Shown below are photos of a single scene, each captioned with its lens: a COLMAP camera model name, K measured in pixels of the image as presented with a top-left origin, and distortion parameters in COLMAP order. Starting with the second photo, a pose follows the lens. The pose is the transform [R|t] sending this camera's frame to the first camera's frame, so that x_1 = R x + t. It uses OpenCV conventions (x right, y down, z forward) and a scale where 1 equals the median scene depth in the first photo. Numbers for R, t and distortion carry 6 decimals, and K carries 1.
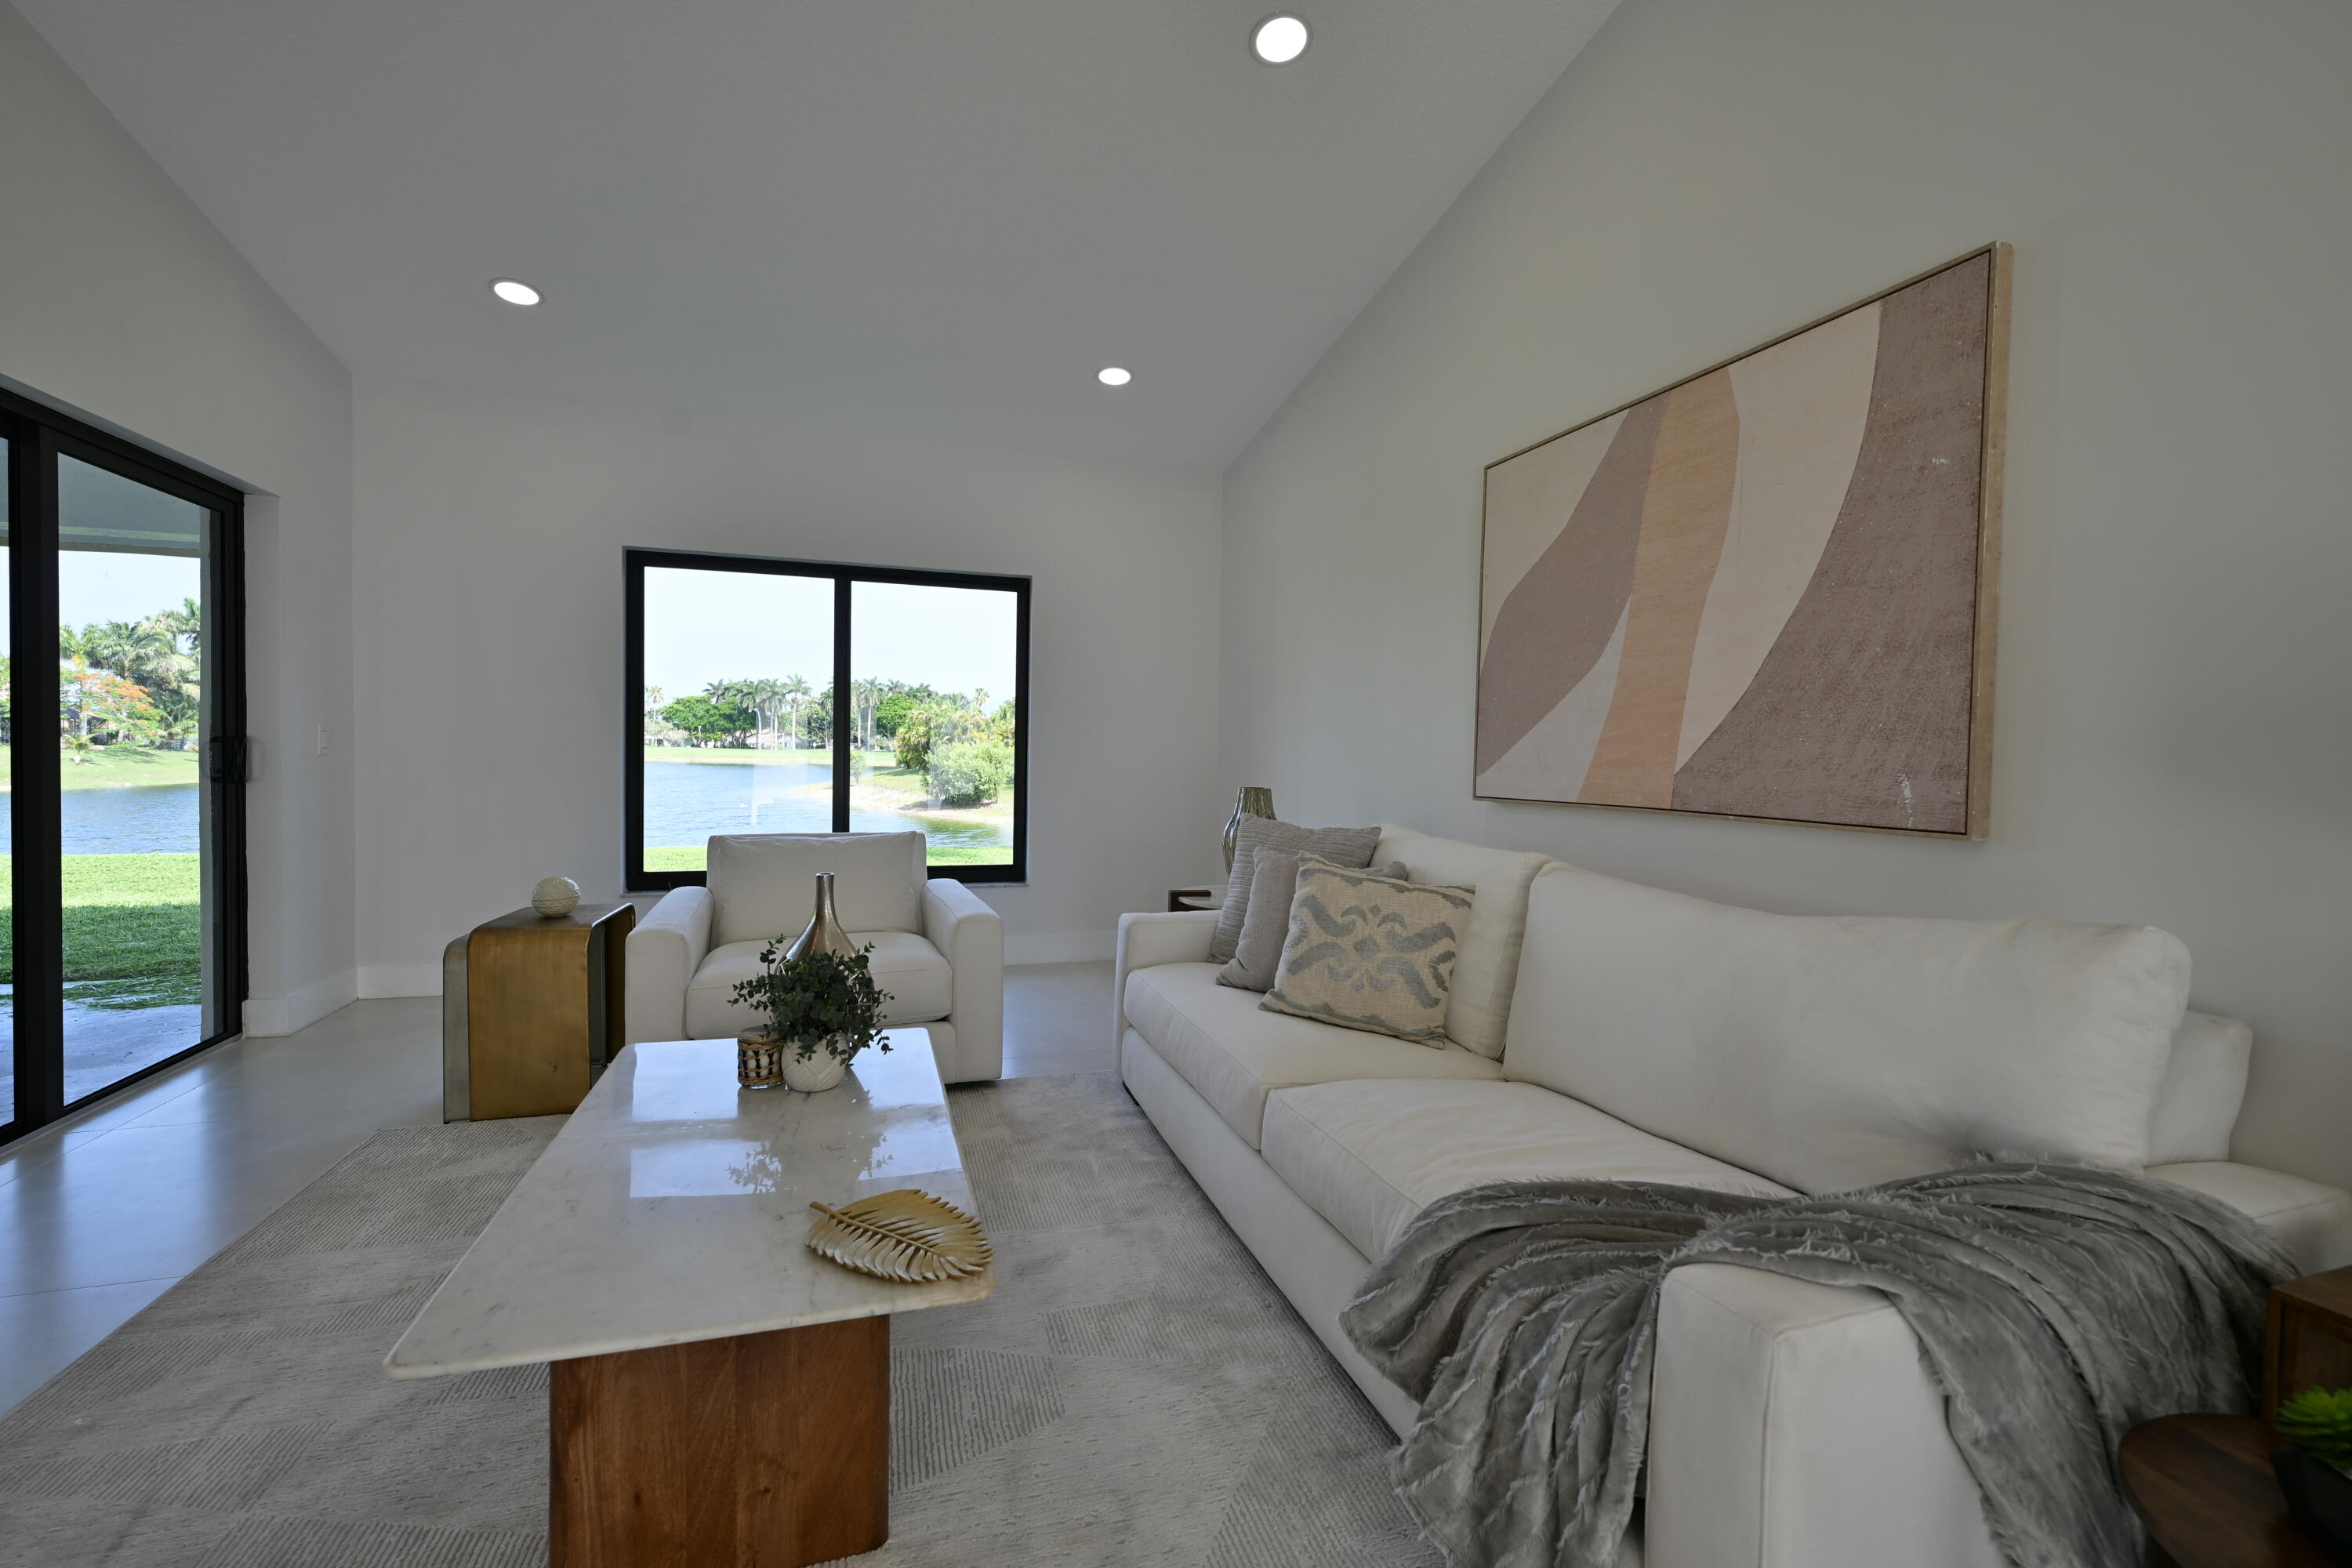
lens RADIAL K [[987.3, 0, 1175.3], [0, 987.3, 779.5], [0, 0, 1]] dist [-0.001470, 0.000156]
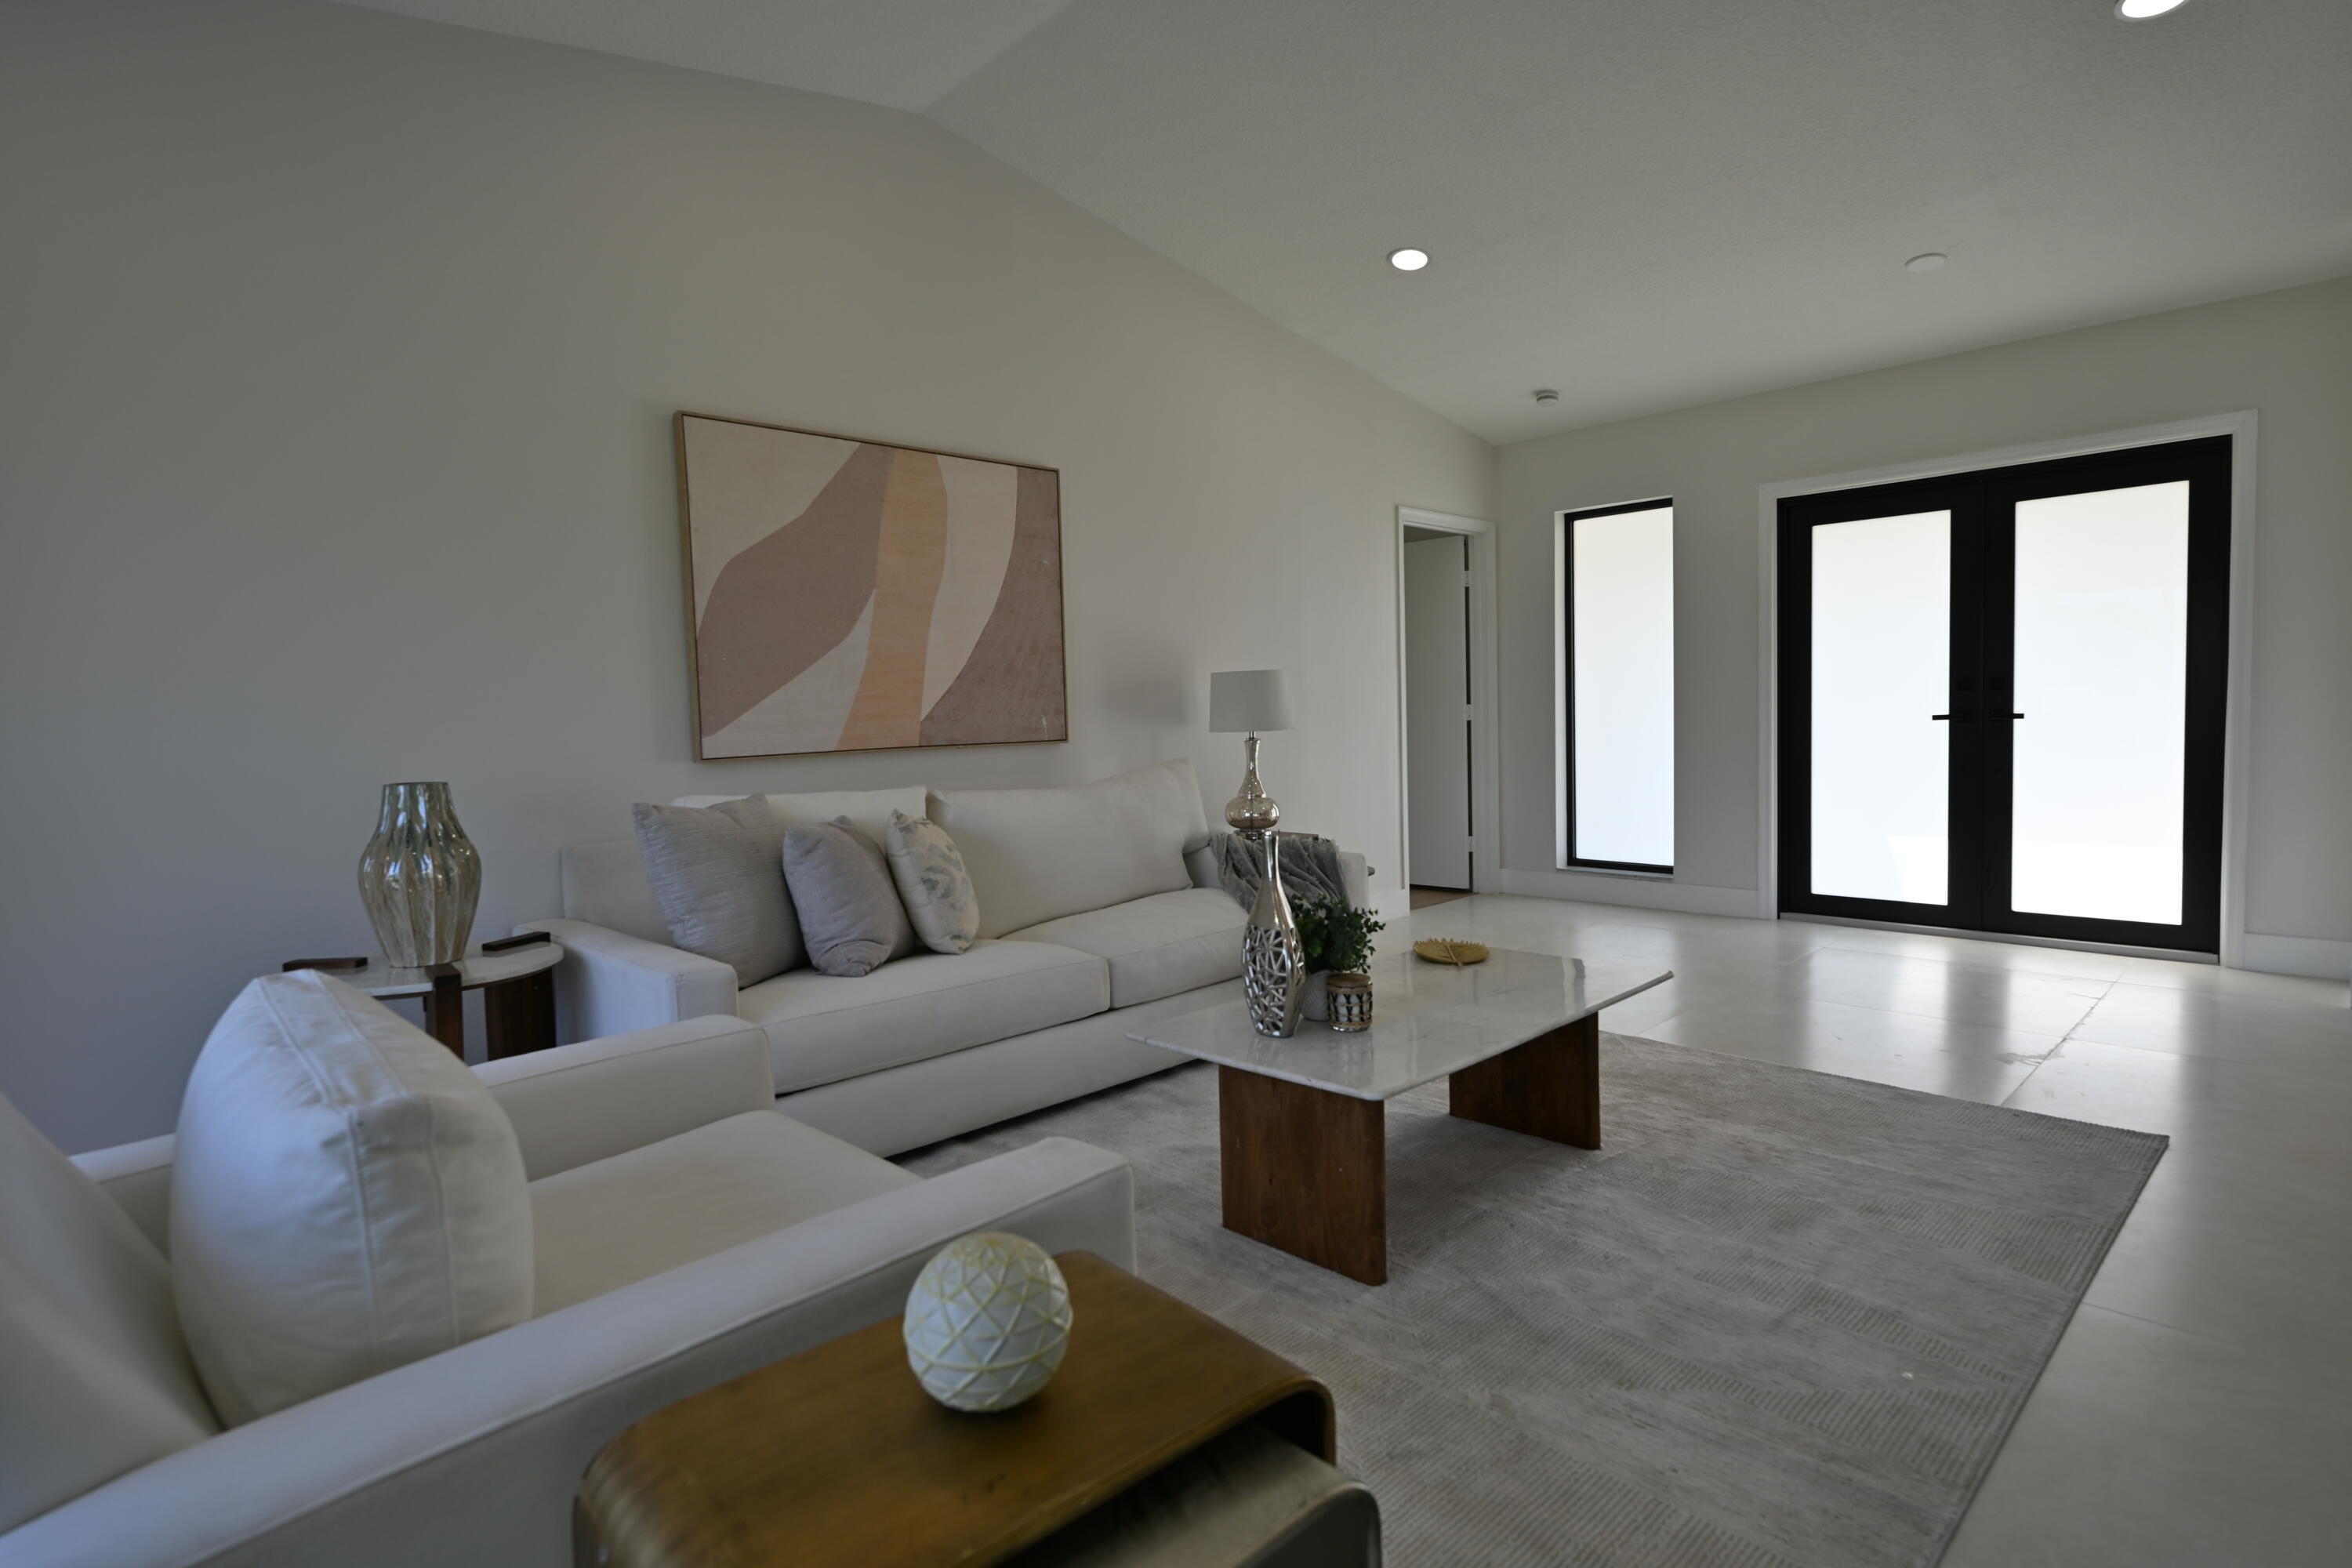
lens RADIAL K [[1180.8, 0, 1176.0], [0, 1180.8, 784.0], [0, 0, 1]] dist [-0.003330, -0.000853]
pose [[-0.447072, -0.061499, 0.892381, -1.153509], [0.044705, 0.994851, 0.090957, -0.052502], [-0.893380, 0.080558, -0.442021, 1.367578]]
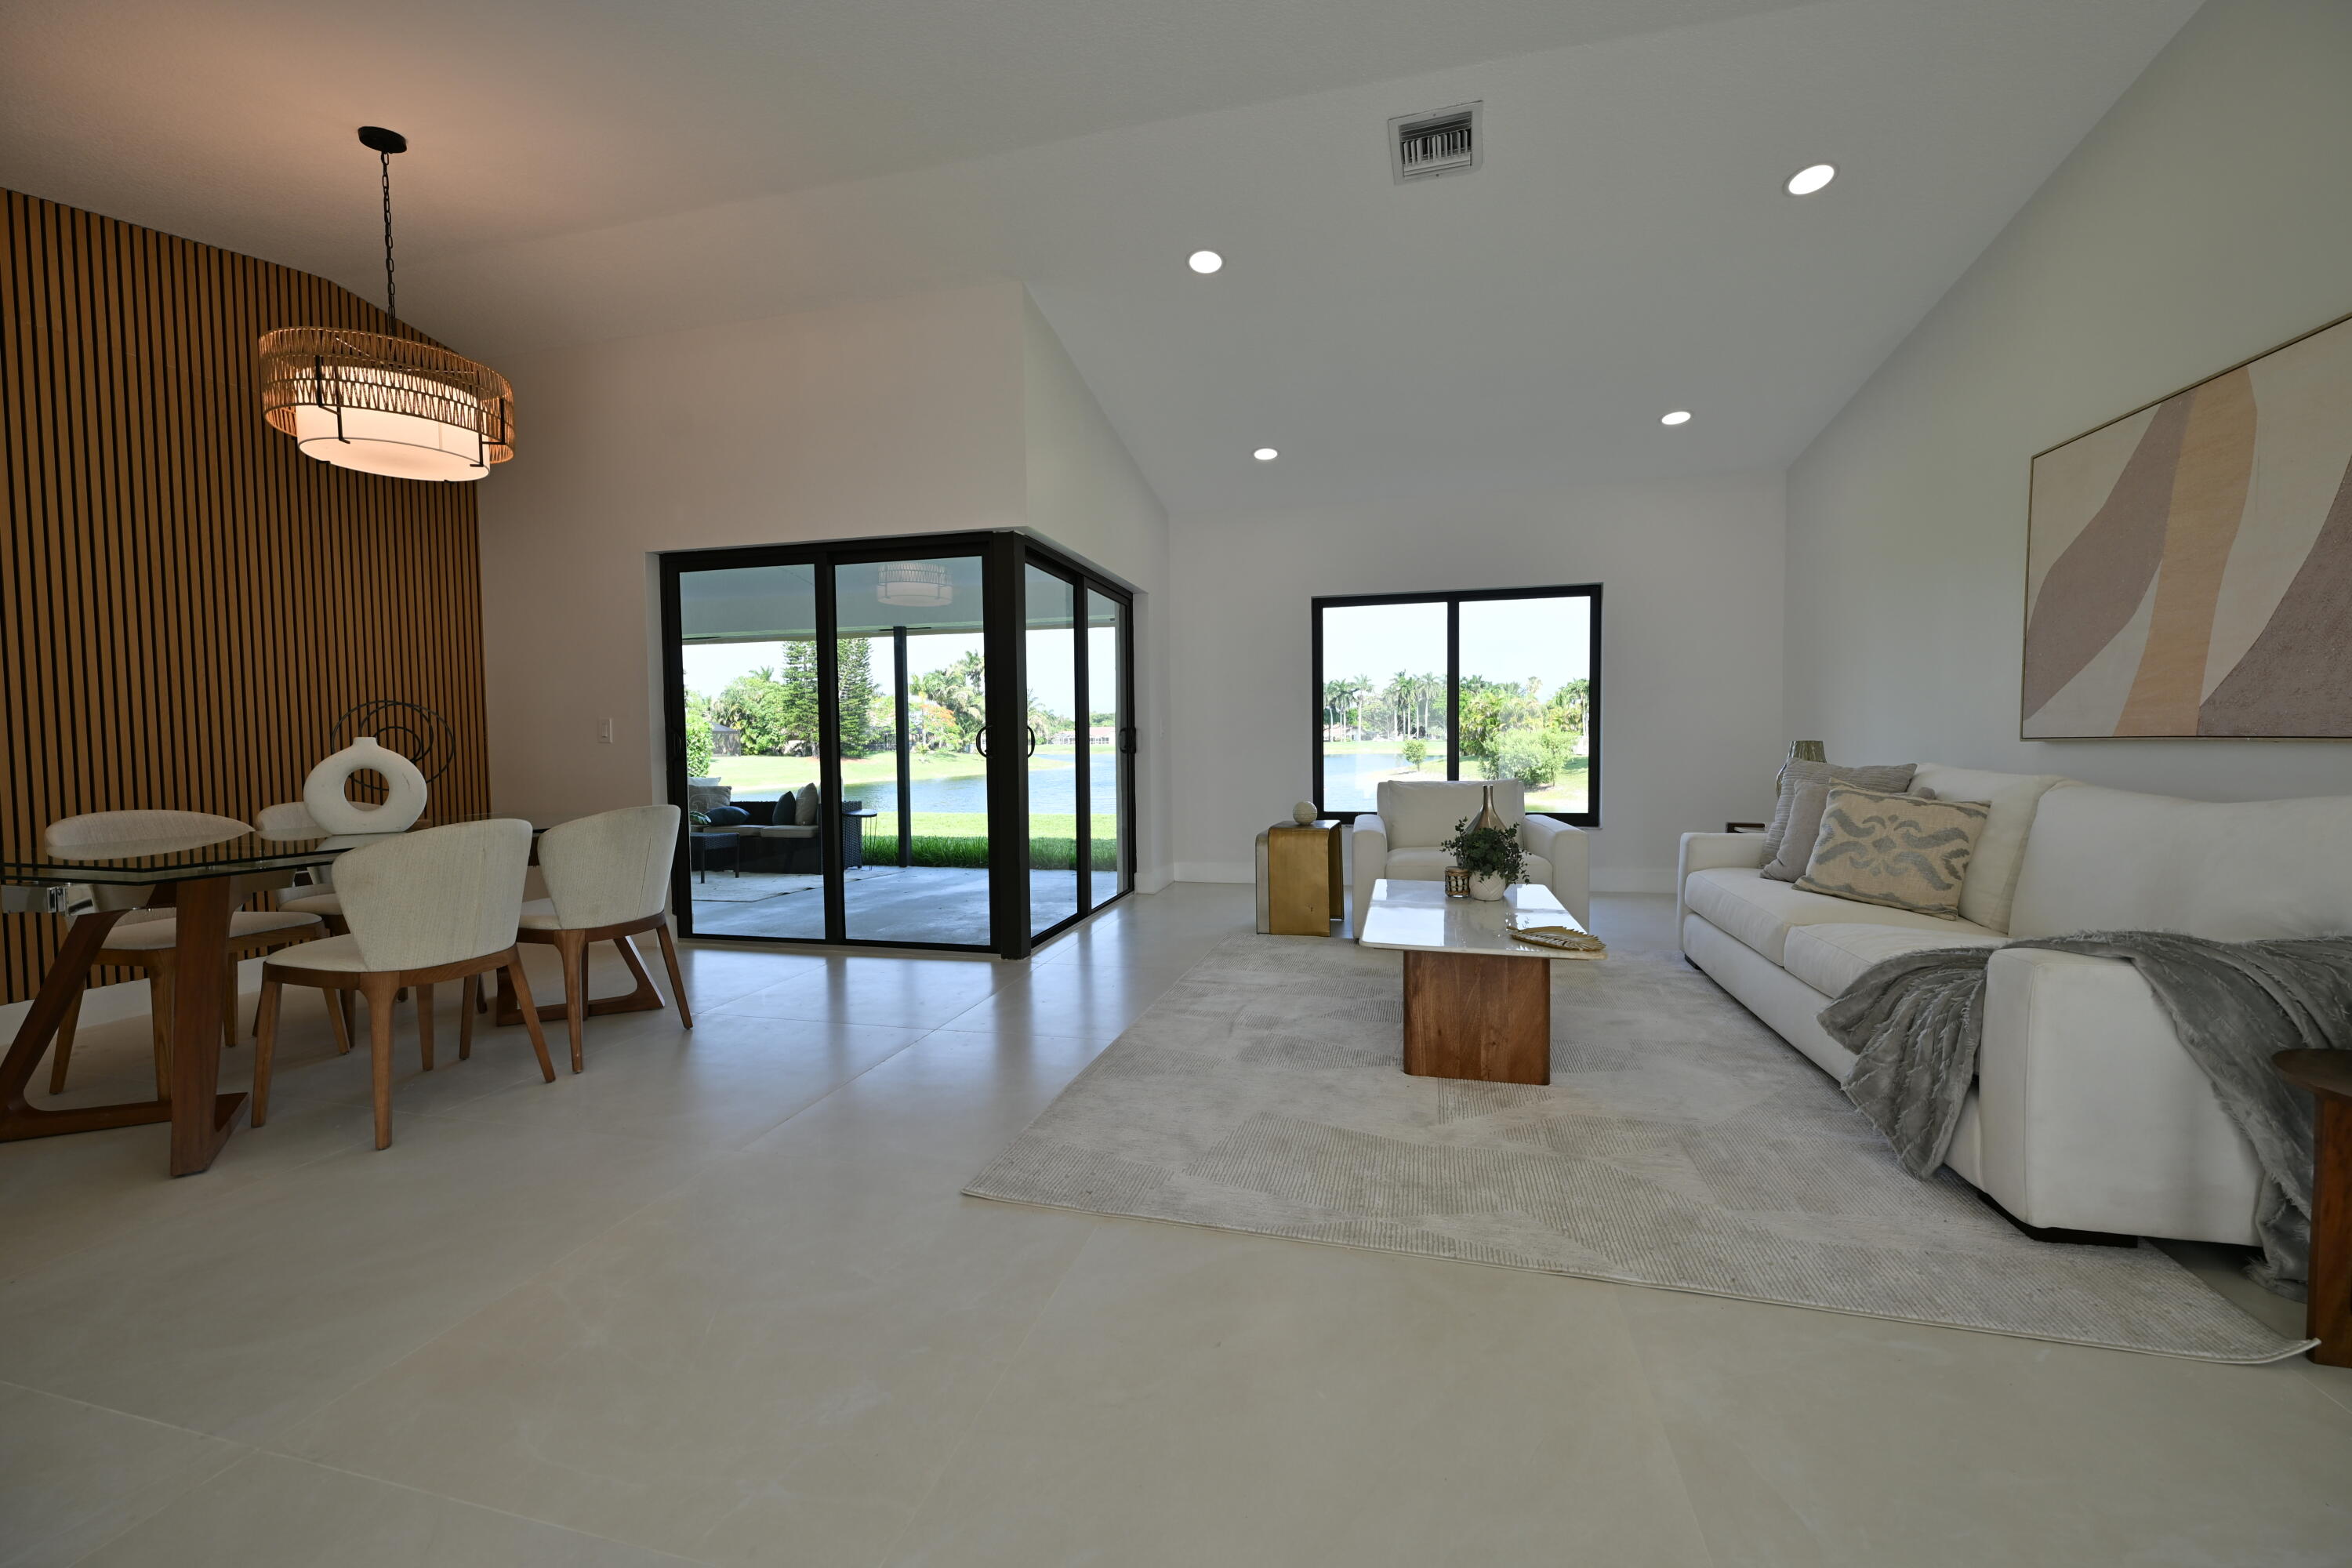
lens RADIAL K [[927.9, 0, 1174.5], [0, 927.9, 780.7], [0, 0, 1]] dist [-0.001191, 0.000041]
pose [[0.844480, -0.004735, -0.535566, 0.051150], [0.012336, 0.999868, 0.010612, 0.054773], [0.535445, -0.015568, 0.844426, -0.599004]]
